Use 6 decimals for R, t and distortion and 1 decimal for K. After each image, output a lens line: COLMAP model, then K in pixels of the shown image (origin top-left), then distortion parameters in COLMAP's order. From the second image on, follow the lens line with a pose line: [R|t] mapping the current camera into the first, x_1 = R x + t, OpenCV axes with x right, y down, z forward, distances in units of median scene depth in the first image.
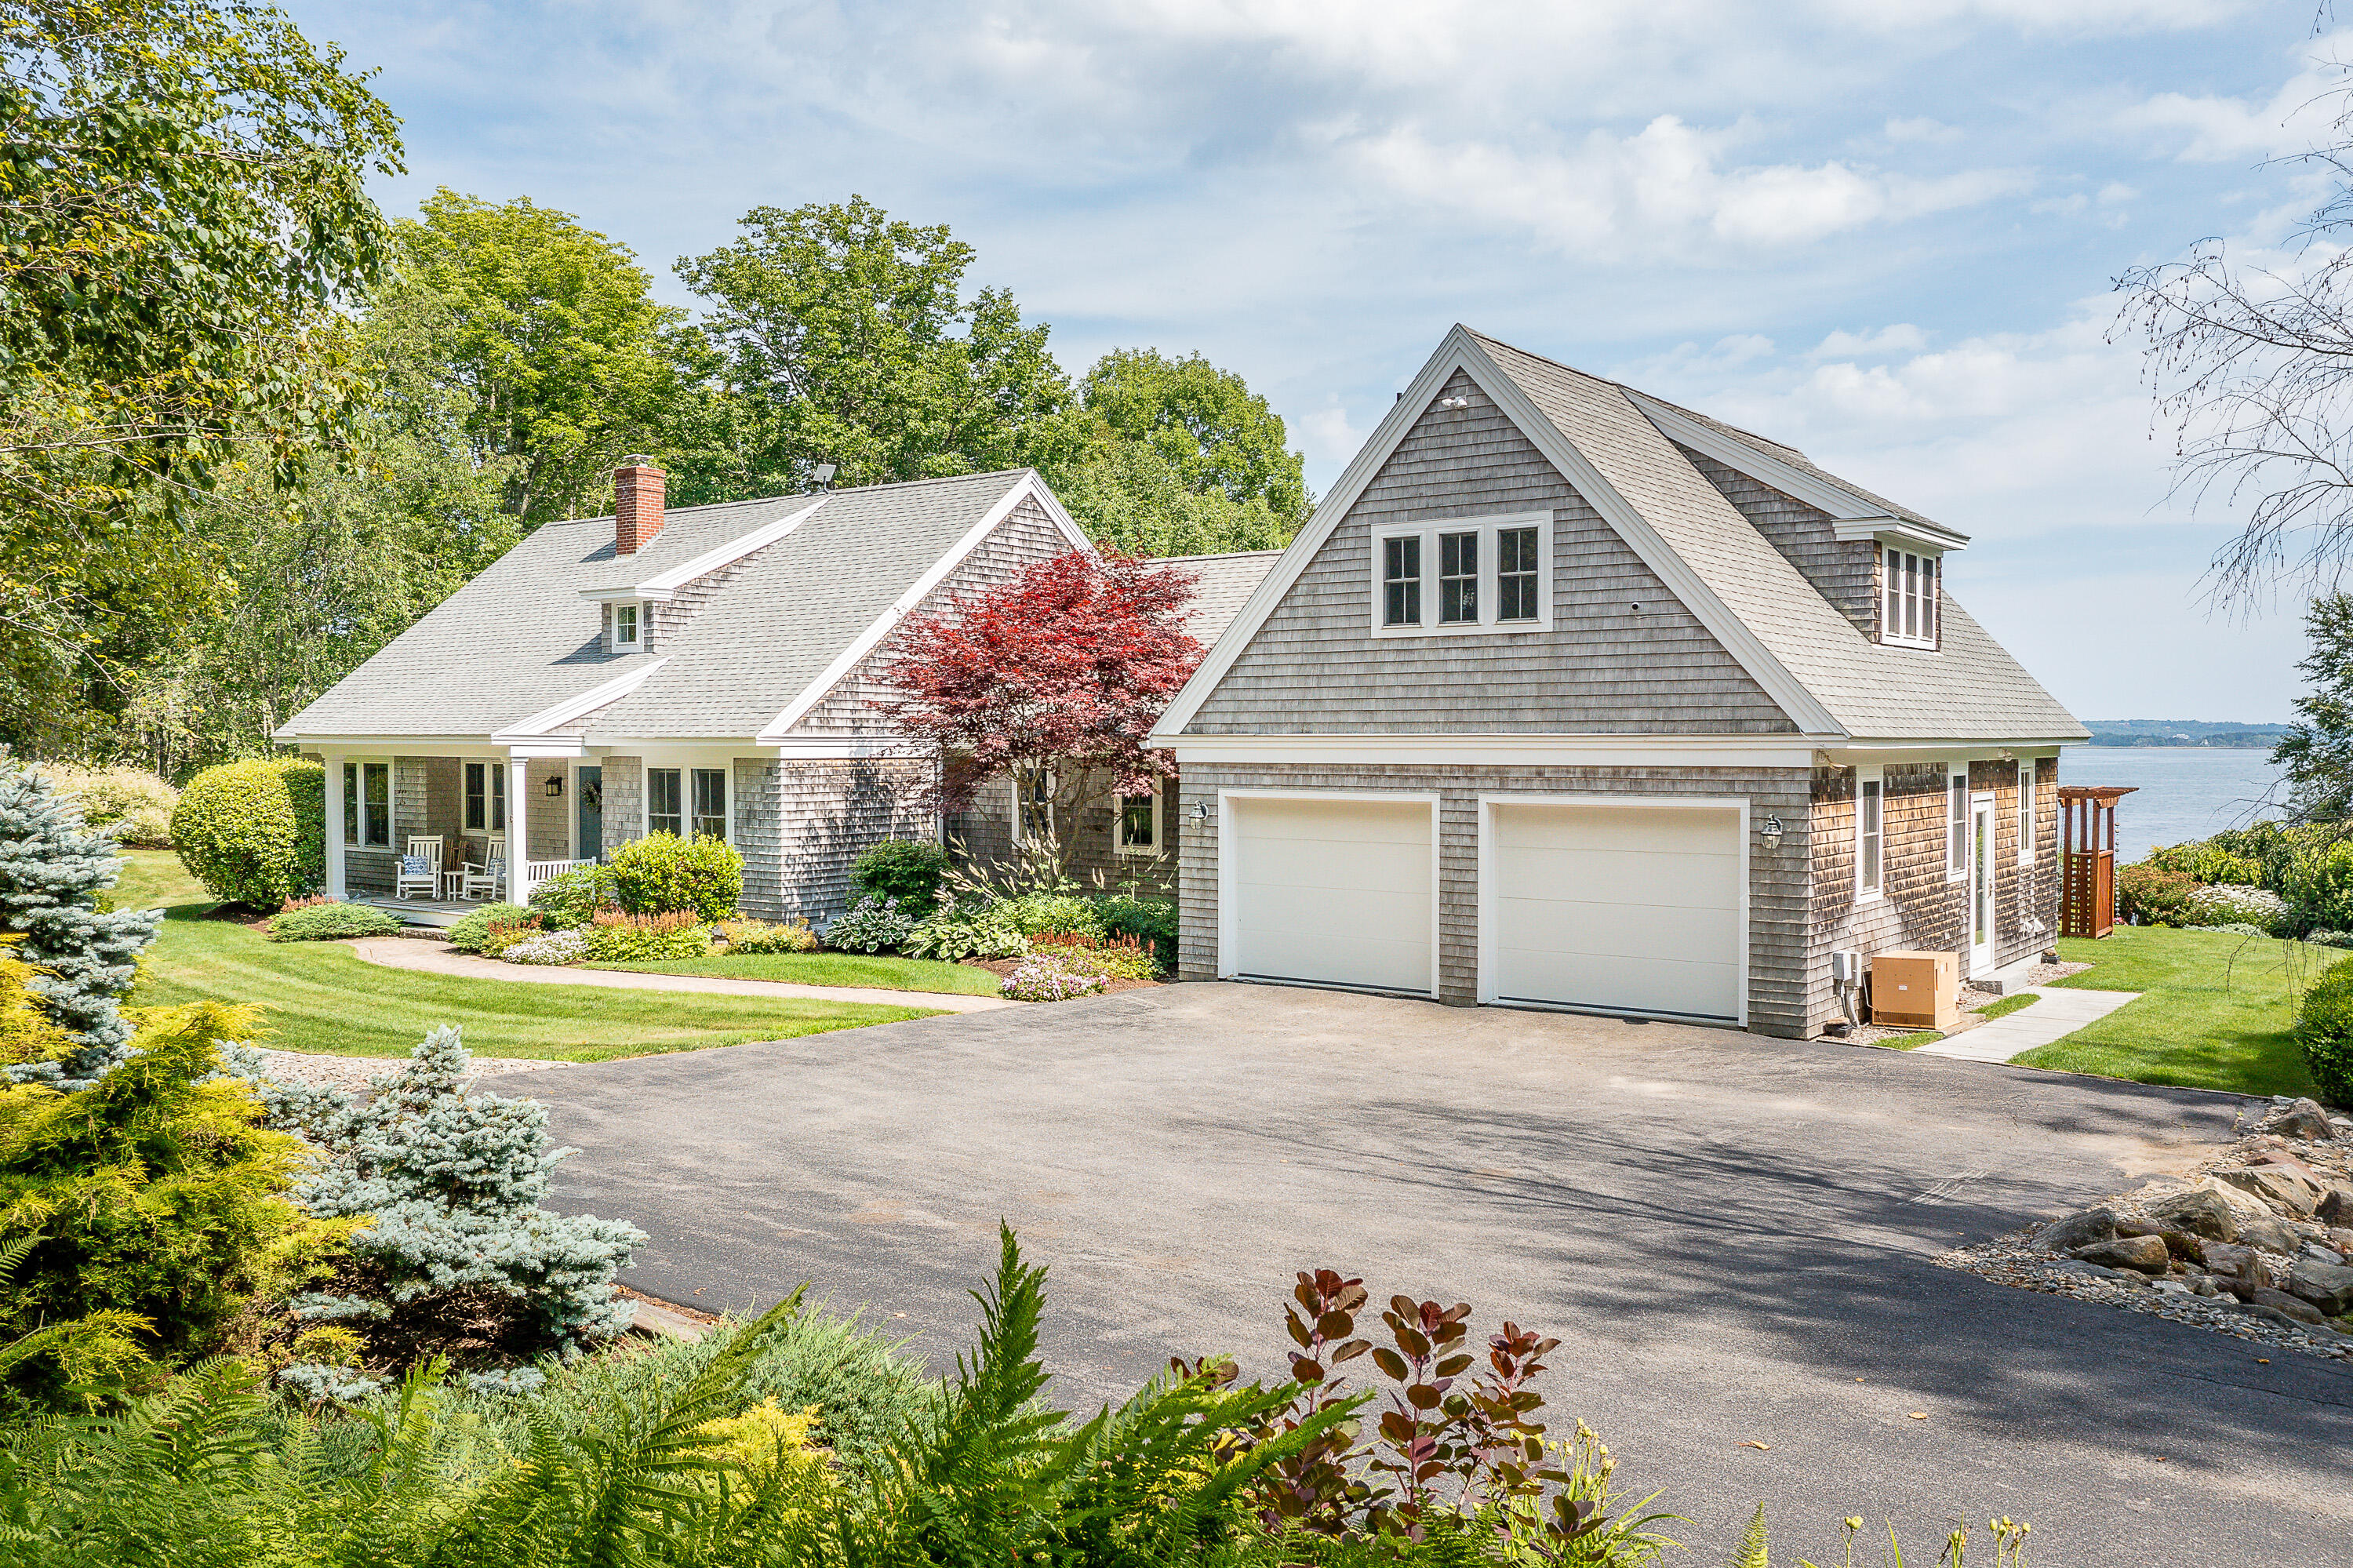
lens RADIAL K [[1880.9, 0, 1143.9], [0, 1880.9, 796.7], [0, 0, 1]] dist [-0.003272, 0.006475]
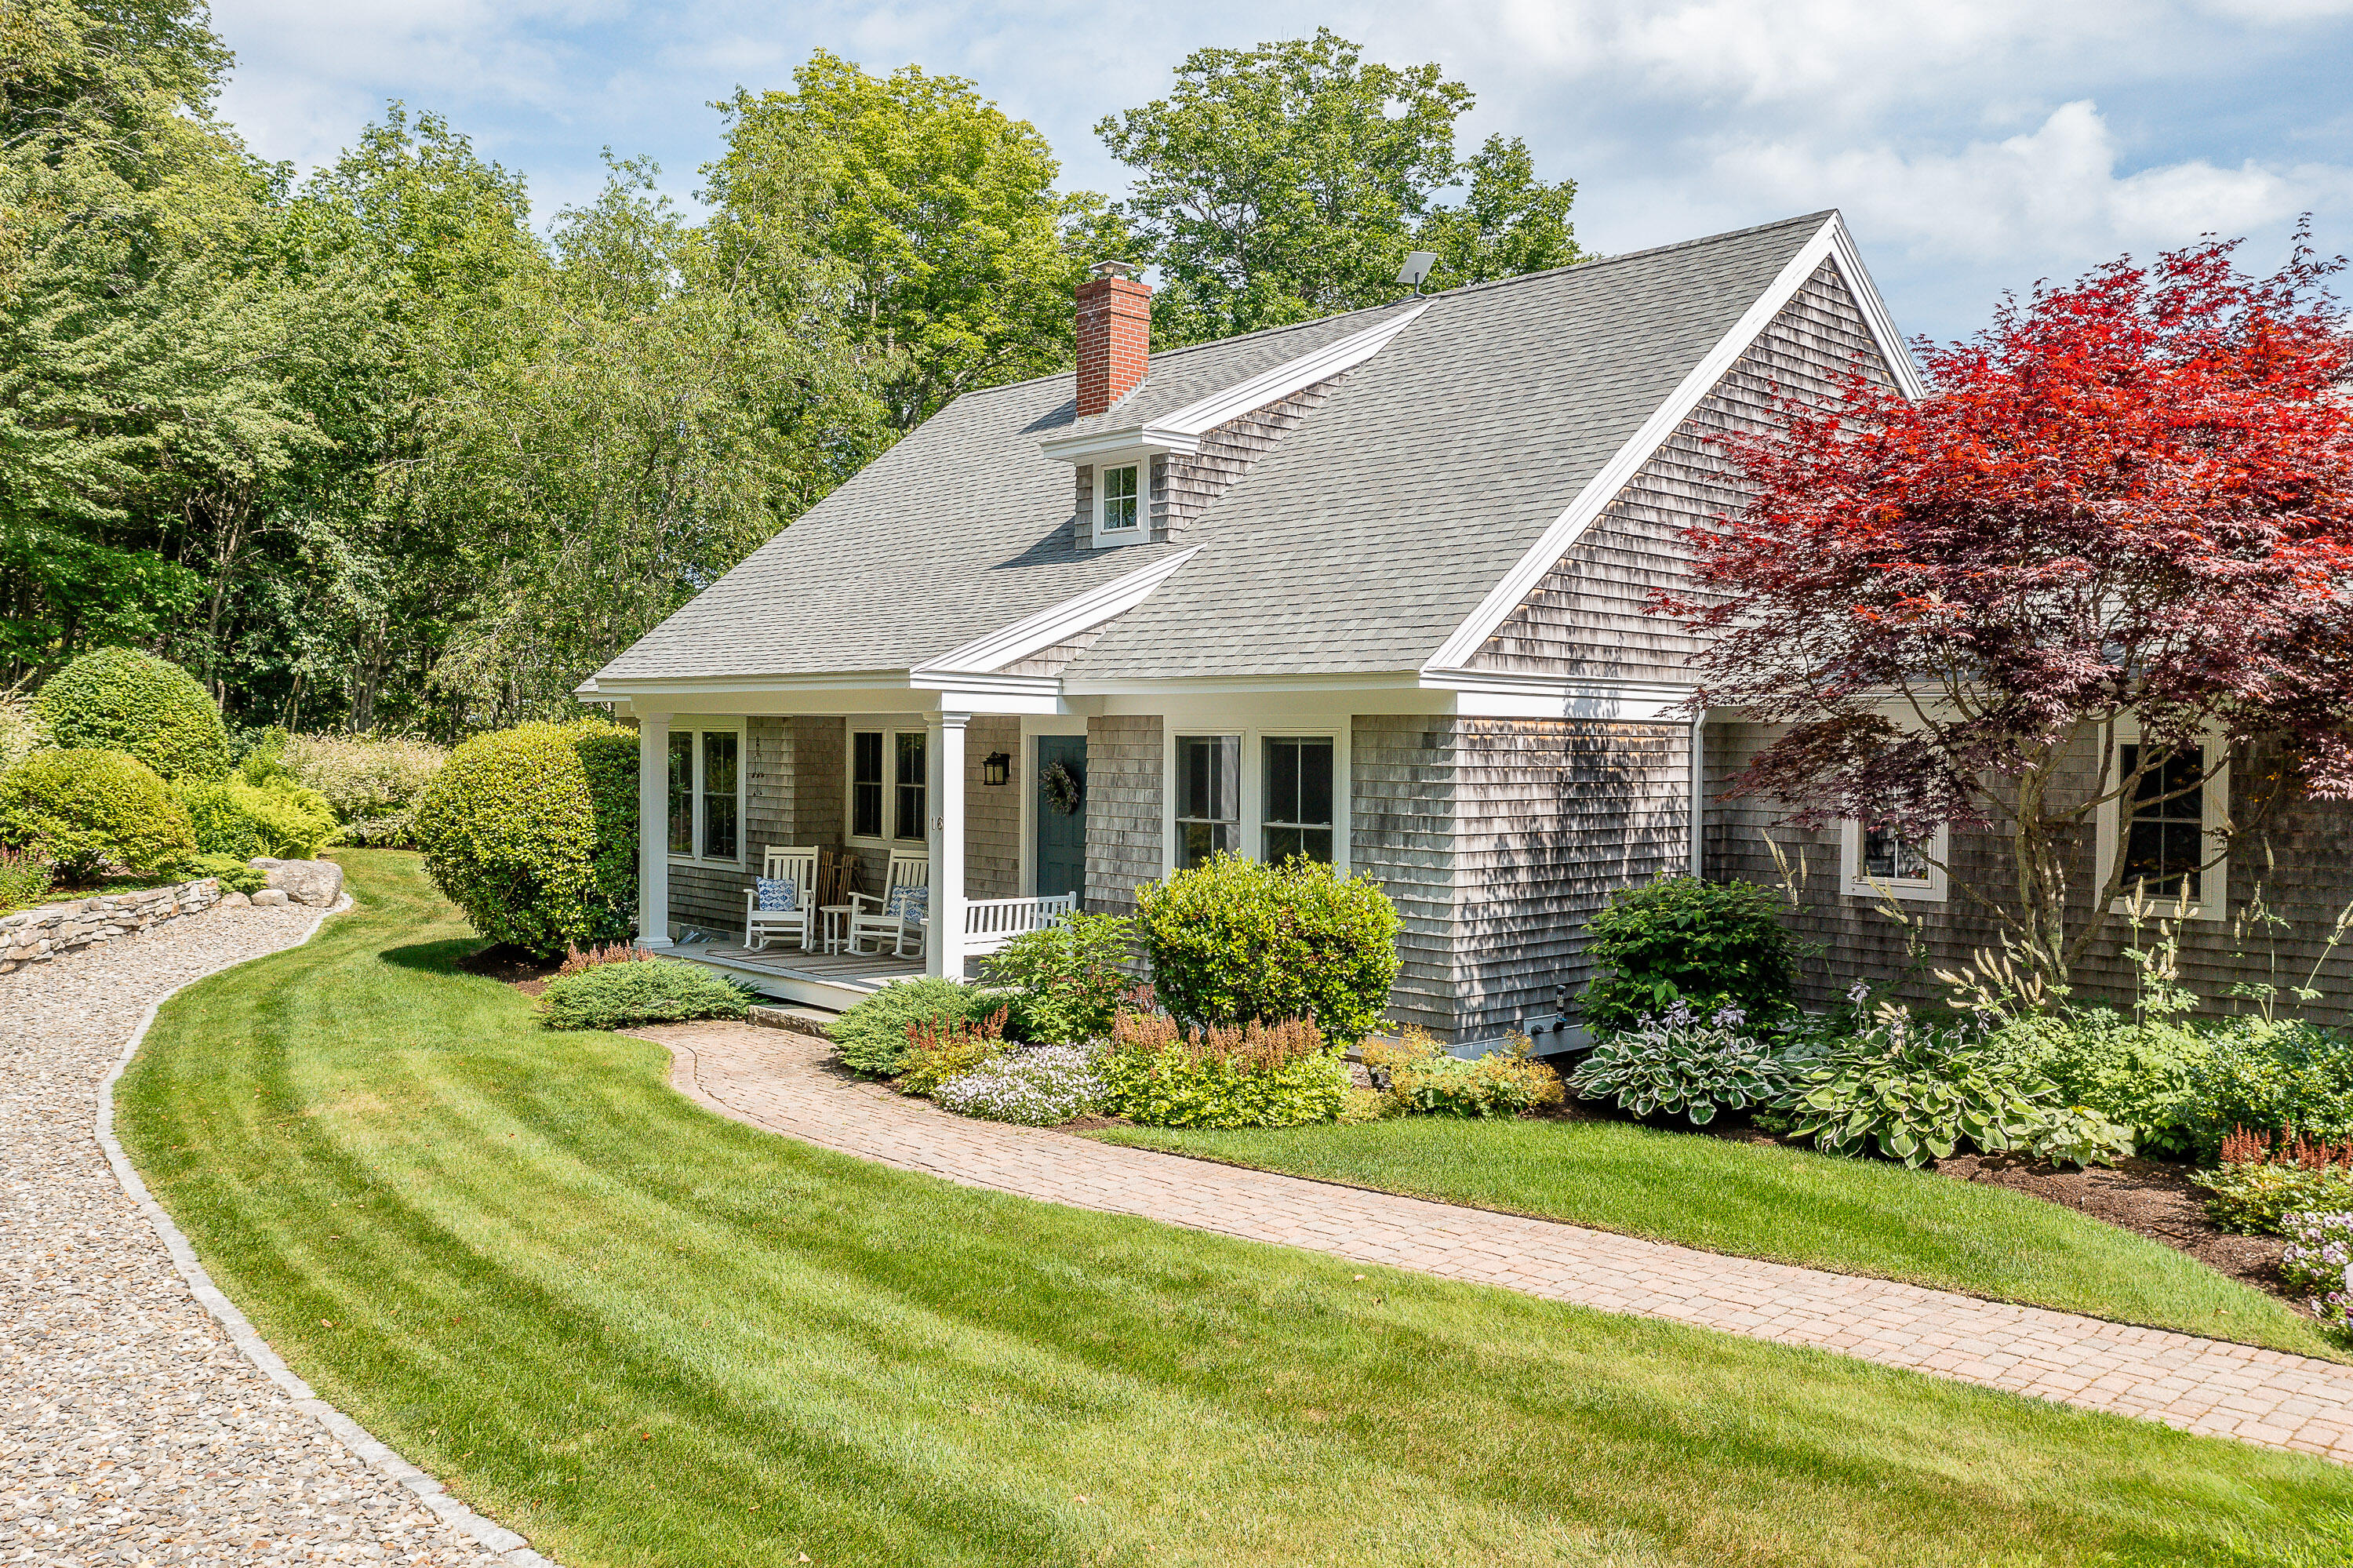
lens RADIAL K [[1880.9, 0, 1143.9], [0, 1880.9, 796.7], [0, 0, 1]] dist [-0.003272, 0.006475]
pose [[0.984256, 0.014897, -0.176122, -0.163337], [-0.015200, 0.999884, -0.000377, 0.002927], [0.176096, 0.003048, 0.984368, 0.421714]]
